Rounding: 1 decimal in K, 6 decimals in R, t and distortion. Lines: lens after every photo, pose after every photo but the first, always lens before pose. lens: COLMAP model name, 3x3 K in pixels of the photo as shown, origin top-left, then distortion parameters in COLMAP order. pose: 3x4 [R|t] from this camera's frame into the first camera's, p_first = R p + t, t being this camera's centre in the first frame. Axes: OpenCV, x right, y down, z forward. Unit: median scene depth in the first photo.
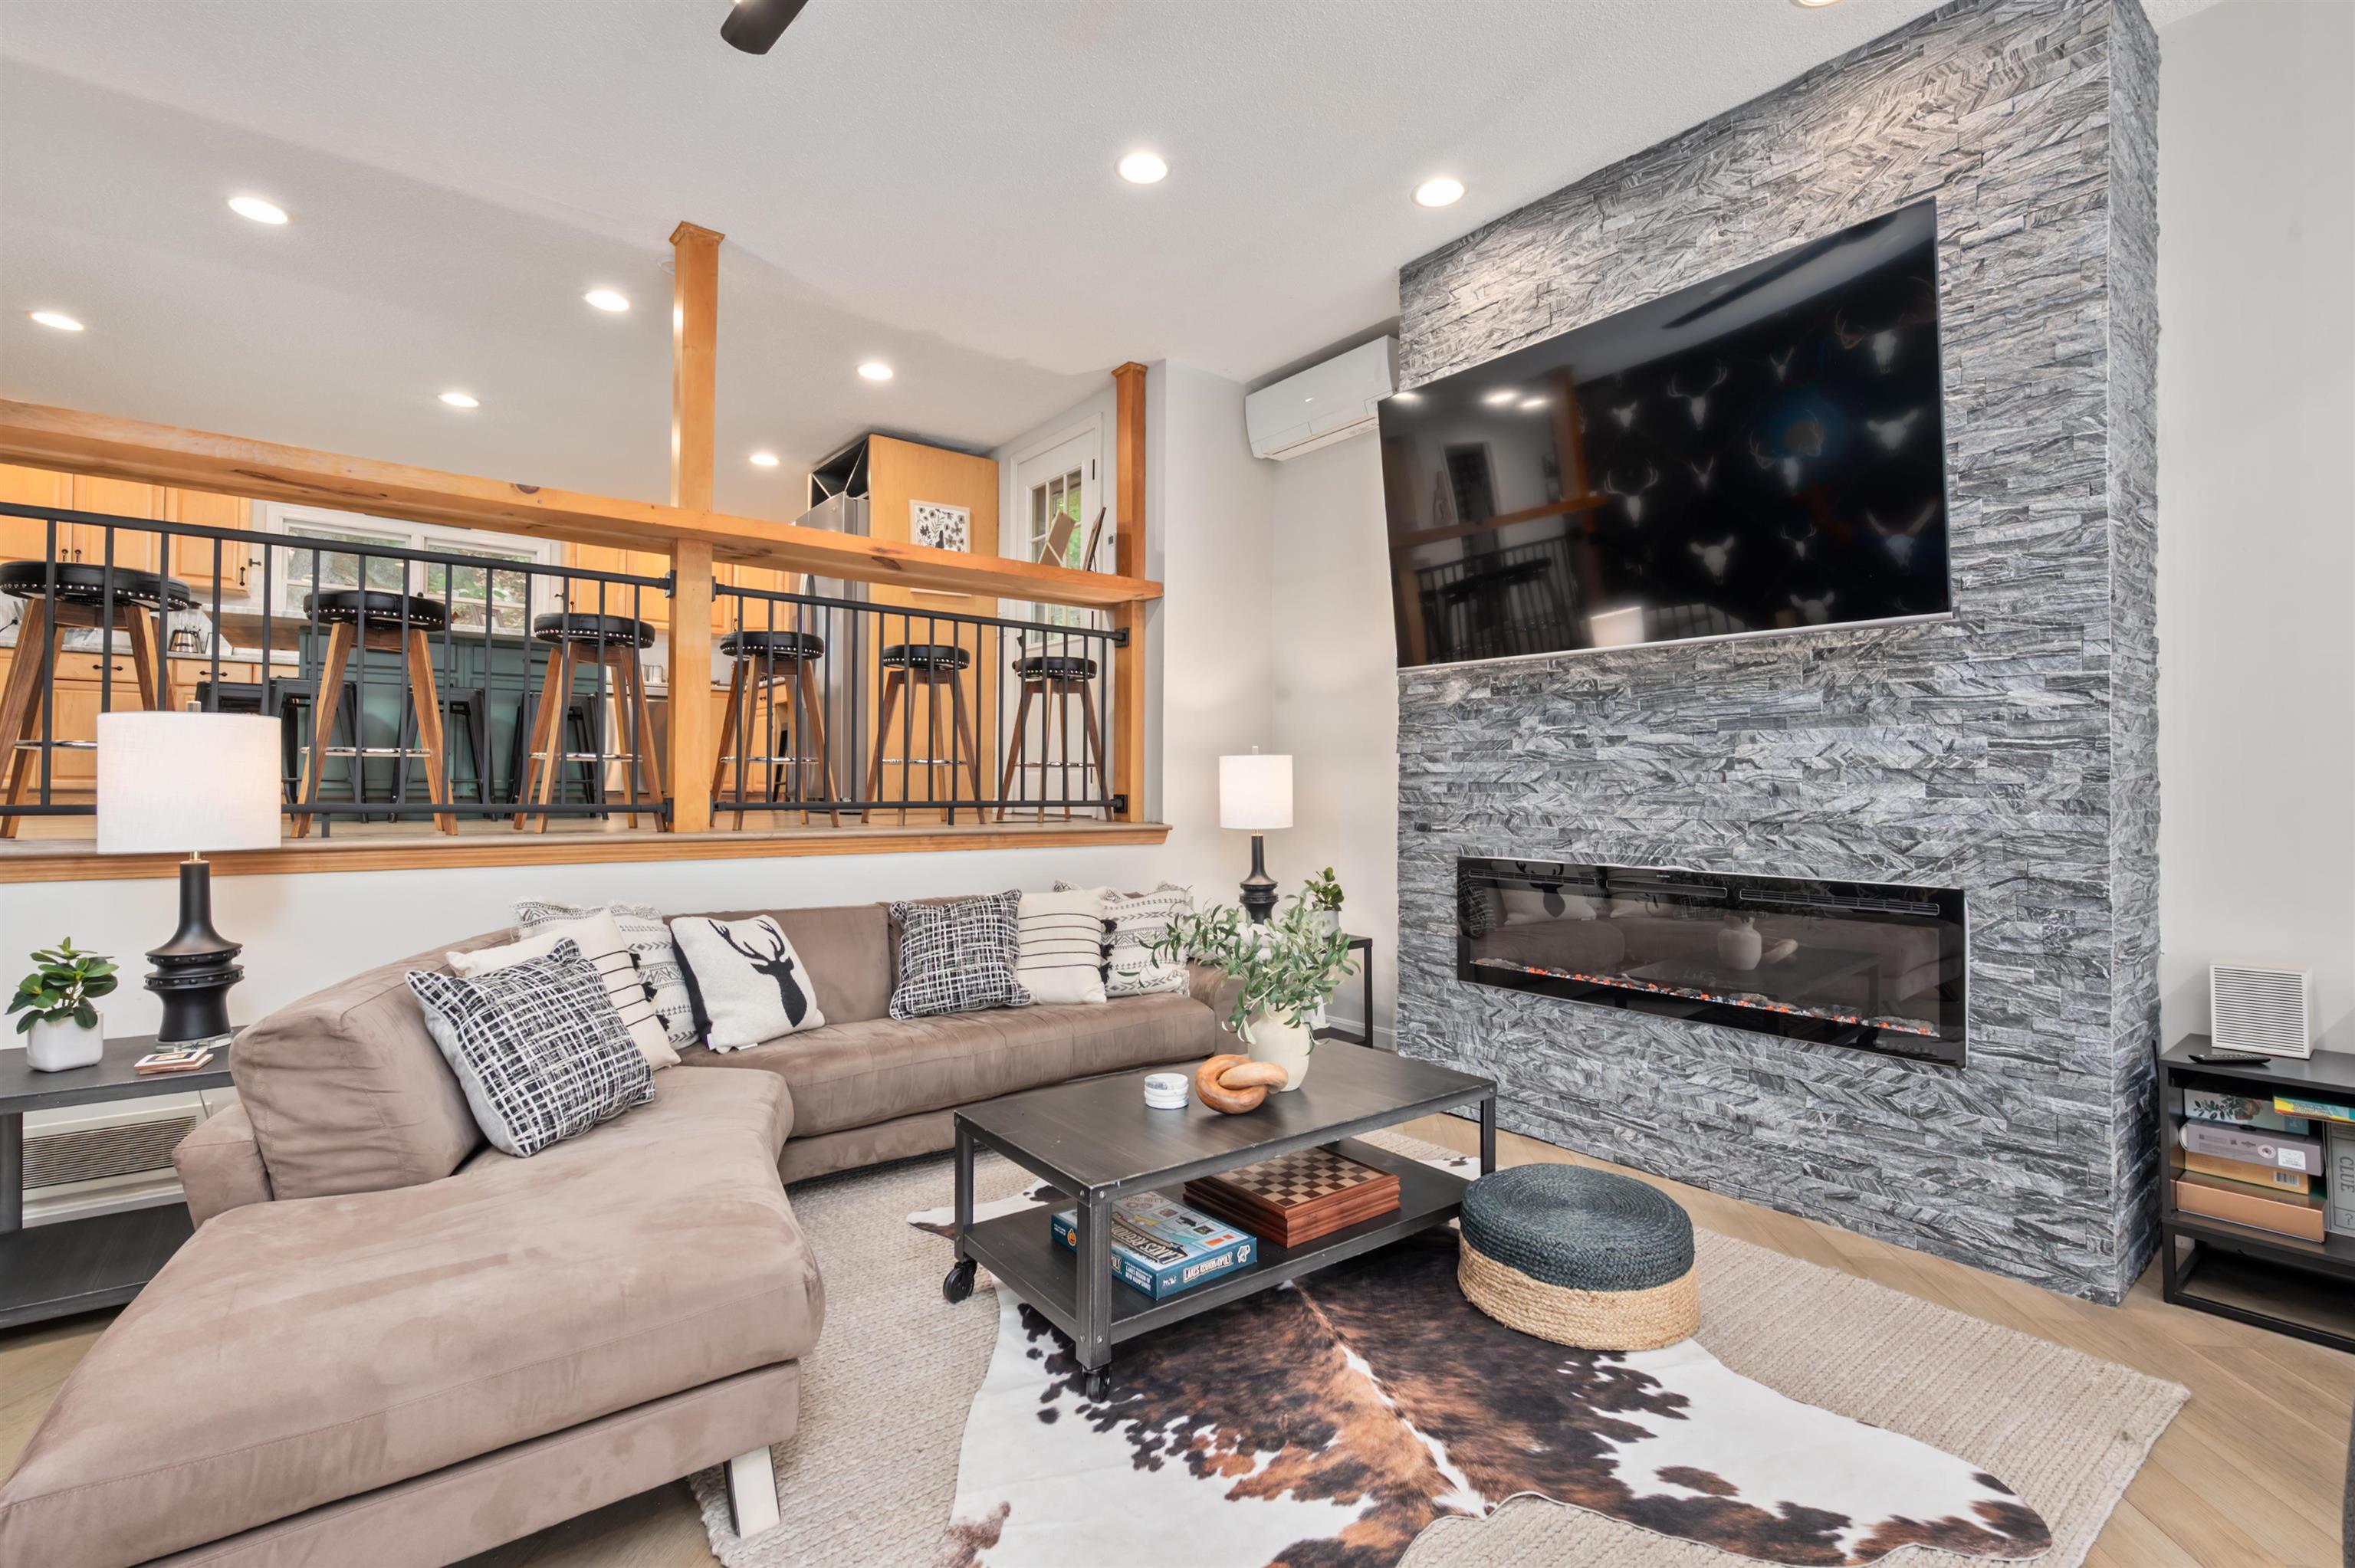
lens RADIAL K [[1049.6, 0, 1179.3], [0, 1049.6, 777.8], [0, 0, 1]] dist [-0.000651, 0.000052]
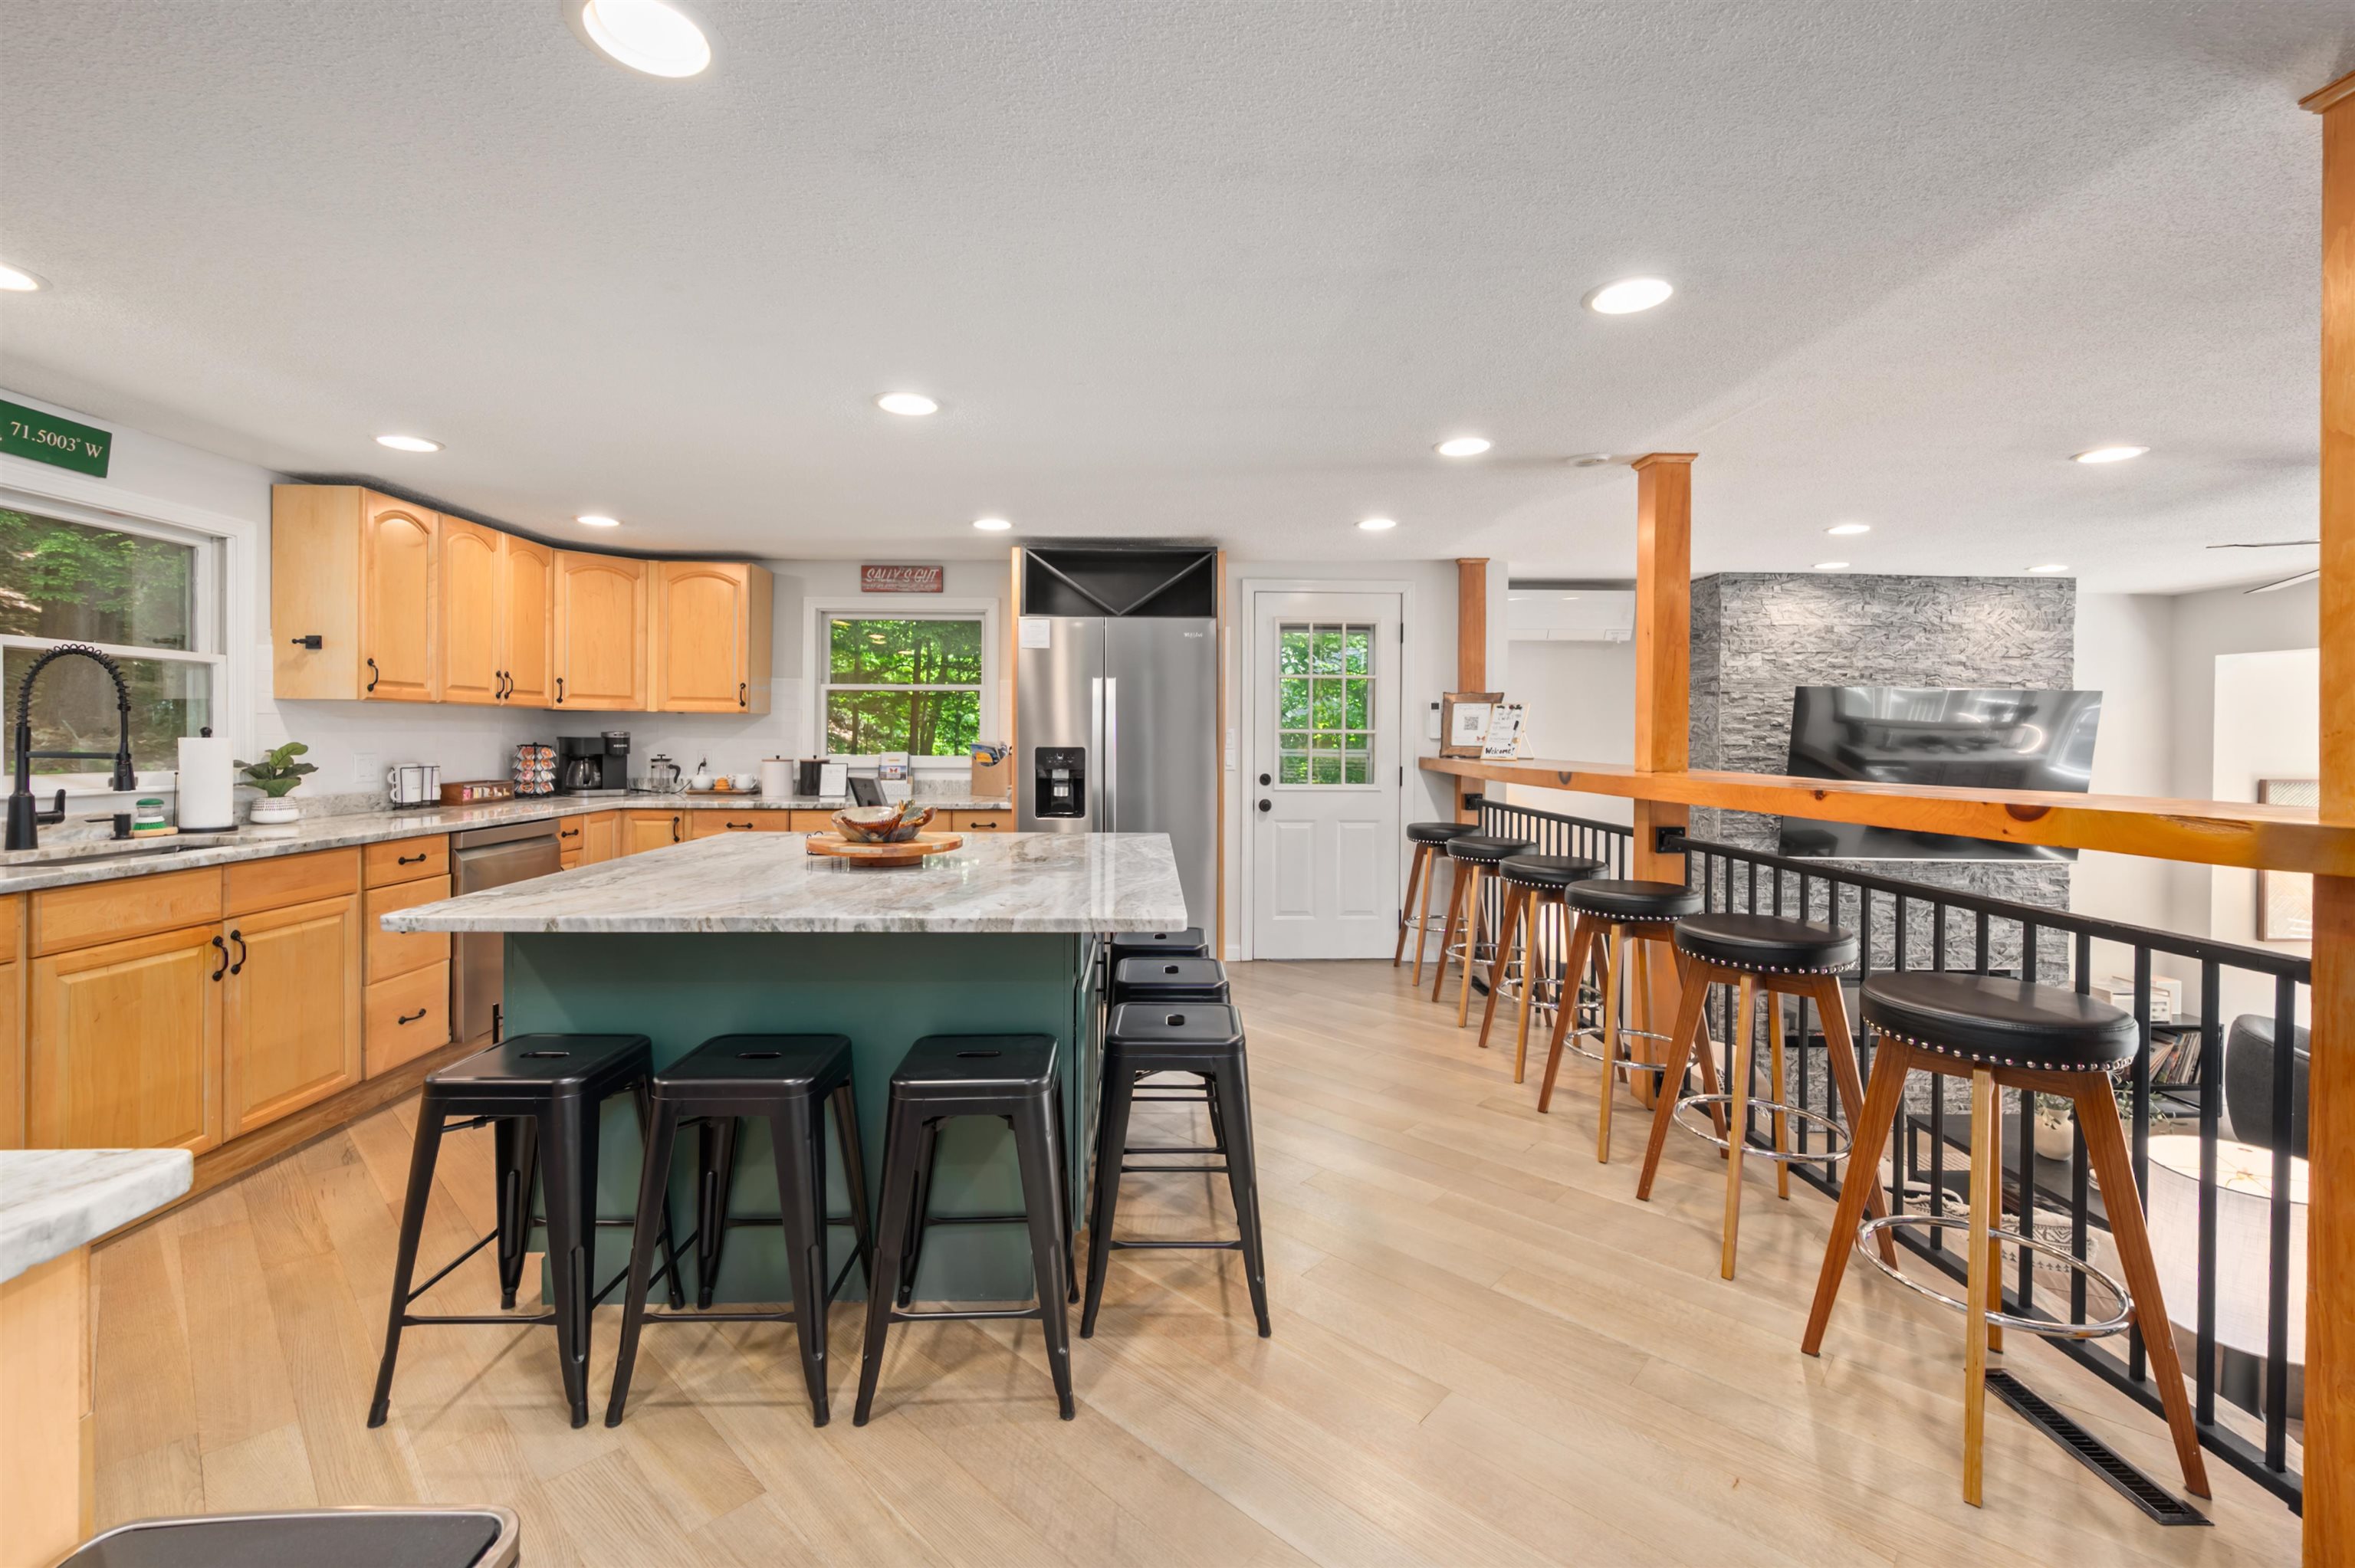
lens RADIAL K [[983.9, 0, 1176.9], [0, 983.9, 742.3], [0, 0, 1]] dist [-0.000548, -0.000177]
pose [[0.590724, -0.011109, 0.806797, -1.897537], [-0.009818, 0.999732, 0.020955, -0.380534], [-0.806814, -0.020300, 0.590456, 1.122980]]
